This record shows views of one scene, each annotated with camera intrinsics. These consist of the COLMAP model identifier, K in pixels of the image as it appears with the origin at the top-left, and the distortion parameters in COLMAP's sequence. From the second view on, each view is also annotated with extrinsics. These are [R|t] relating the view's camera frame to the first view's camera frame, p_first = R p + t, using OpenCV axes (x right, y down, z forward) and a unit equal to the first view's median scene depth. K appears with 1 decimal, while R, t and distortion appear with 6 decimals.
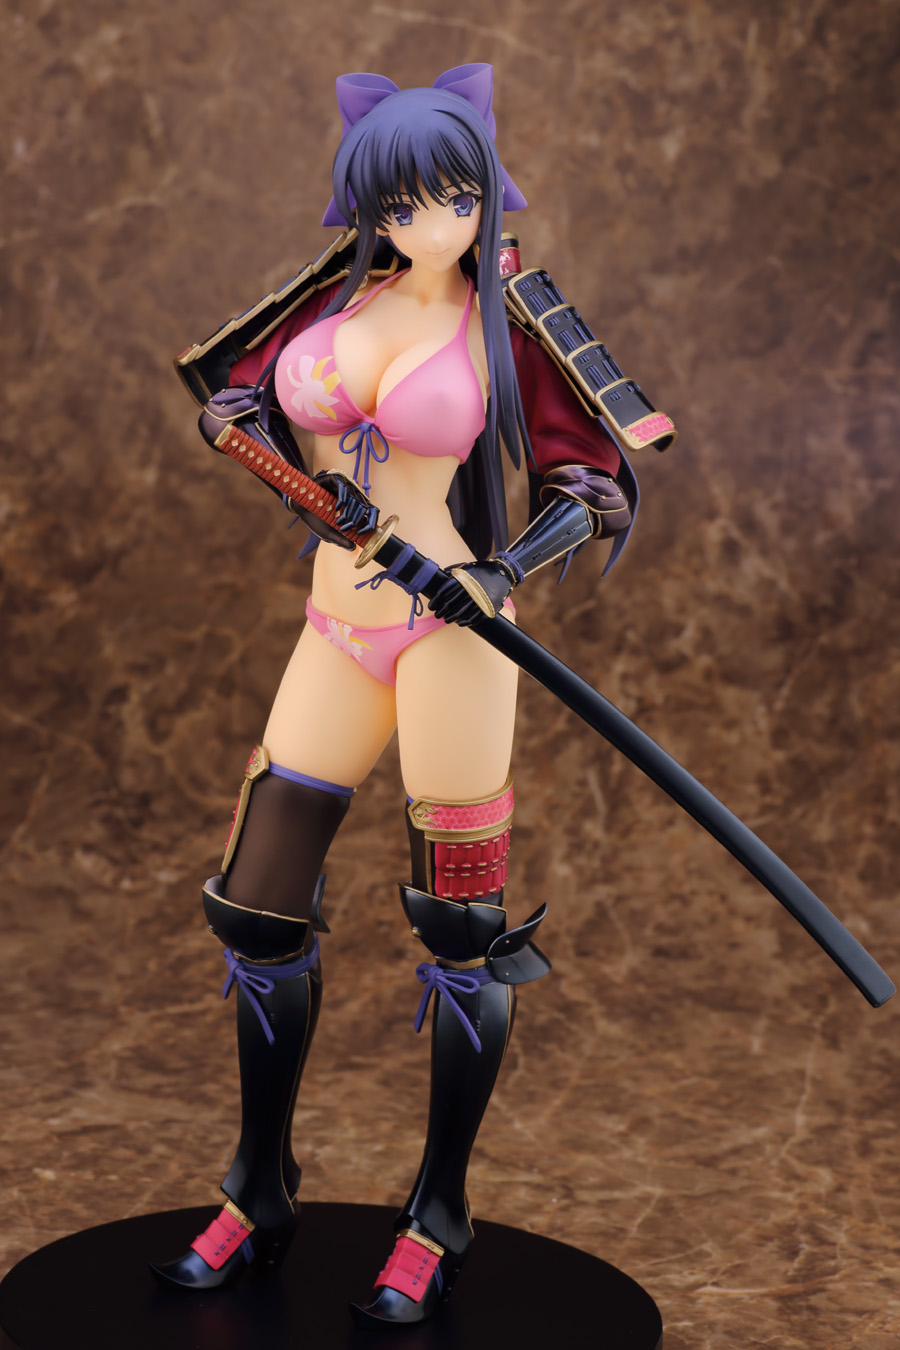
lens RADIAL K [[4168.3, 0, 450.0], [0, 4168.3, 675.0], [0, 0, 1]] dist [0.259664, -2.889589]
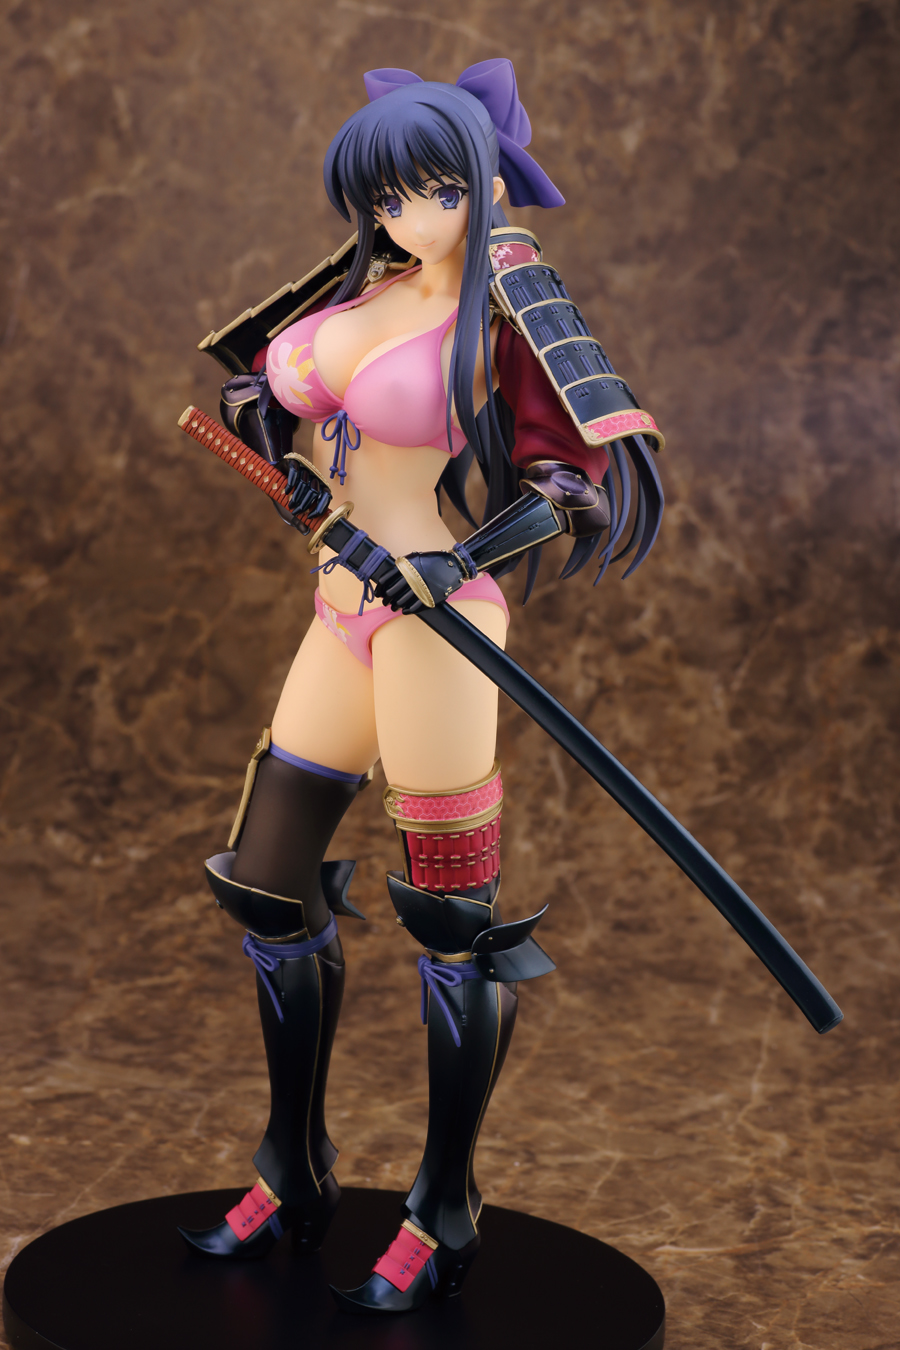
lens RADIAL K [[4180.6, 0, 450.0], [0, 4180.6, 675.0], [0, 0, 1]] dist [0.255845, -2.615723]
pose [[0.999954, -0.000311, 0.009634, -0.001096], [0.000304, 1.000000, 0.000712, 0.003854], [-0.009634, -0.000709, 0.999953, -0.023242]]
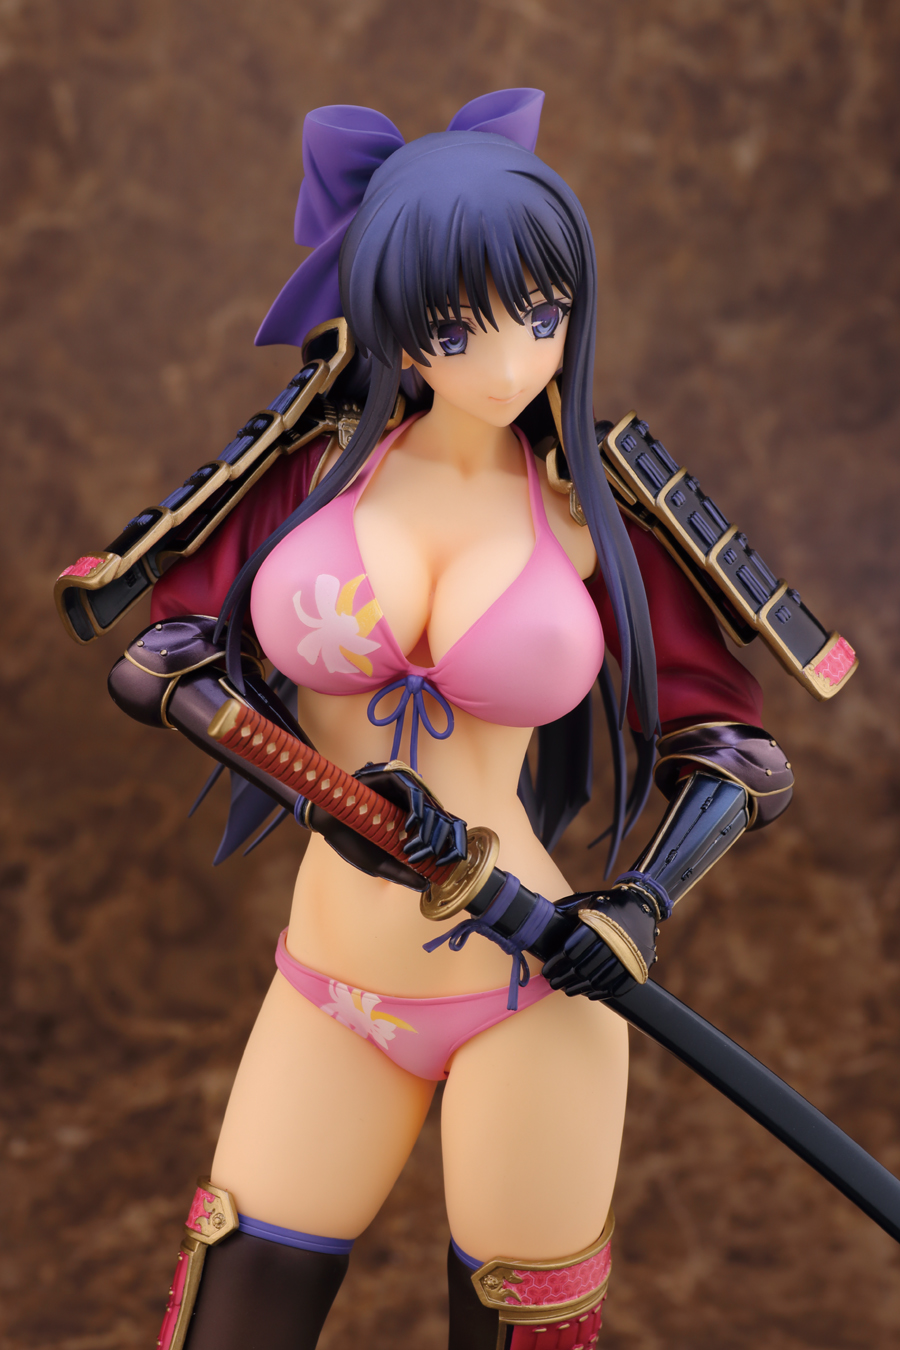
lens RADIAL K [[4168.3, 0, 450.0], [0, 4168.3, 675.0], [0, 0, 1]] dist [0.259664, -2.889589]
pose [[0.999994, 0.000937, -0.003353, 0.002034], [-0.000882, 0.999863, 0.016555, -0.045123], [0.003368, -0.016552, 0.999857, 0.245557]]
